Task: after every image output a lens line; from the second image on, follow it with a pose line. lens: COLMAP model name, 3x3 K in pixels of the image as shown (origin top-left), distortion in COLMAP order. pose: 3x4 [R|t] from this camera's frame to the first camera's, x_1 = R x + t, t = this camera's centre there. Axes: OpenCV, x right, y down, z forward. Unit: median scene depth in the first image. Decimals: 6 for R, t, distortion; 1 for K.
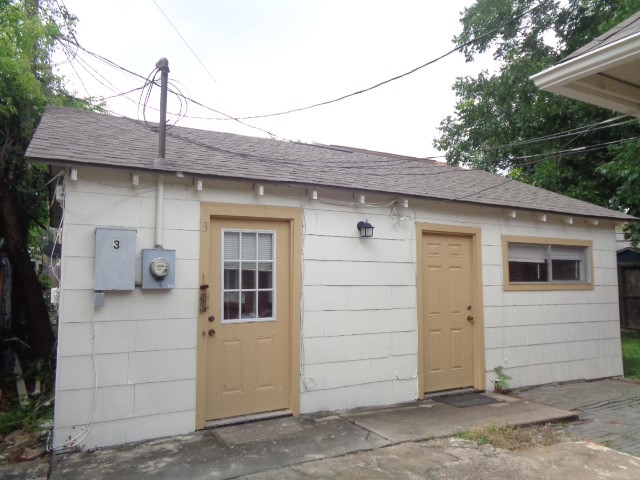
lens RADIAL K [[480.1, 0, 320.0], [0, 480.1, 240.0], [0, 0, 1]] dist [0.005146, 0.008345]
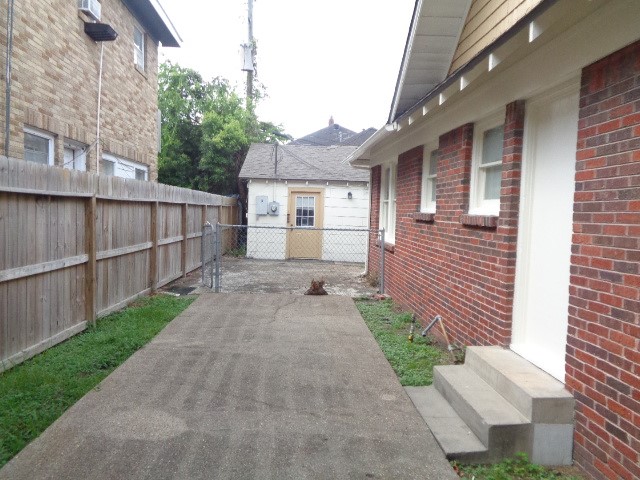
lens RADIAL K [[480.1, 0, 320.0], [0, 480.1, 240.0], [0, 0, 1]] dist [0.005146, 0.008345]
pose [[0.904152, 0.050582, -0.424206, 1.216705], [0.000471, 0.992847, 0.119390, -0.105981], [0.427210, -0.108147, 0.897661, -1.653465]]
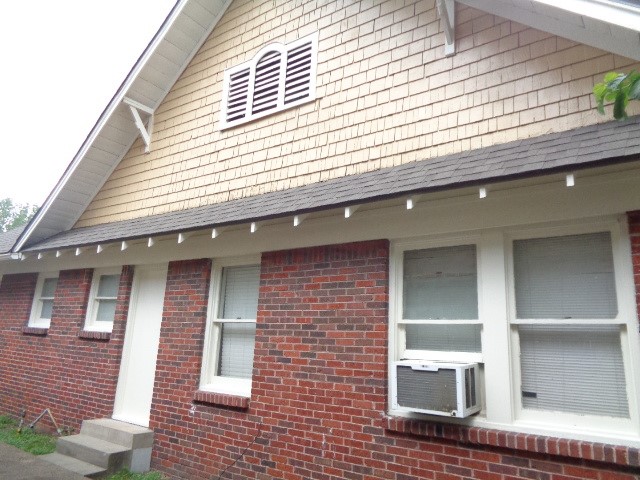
lens RADIAL K [[480.1, 0, 320.0], [0, 480.1, 240.0], [0, 0, 1]] dist [0.005146, 0.008345]
pose [[0.904381, 0.141443, 0.402603, 0.930114], [-0.084569, 0.984164, -0.155786, -0.186265], [-0.418262, 0.106842, 0.902021, -2.996962]]
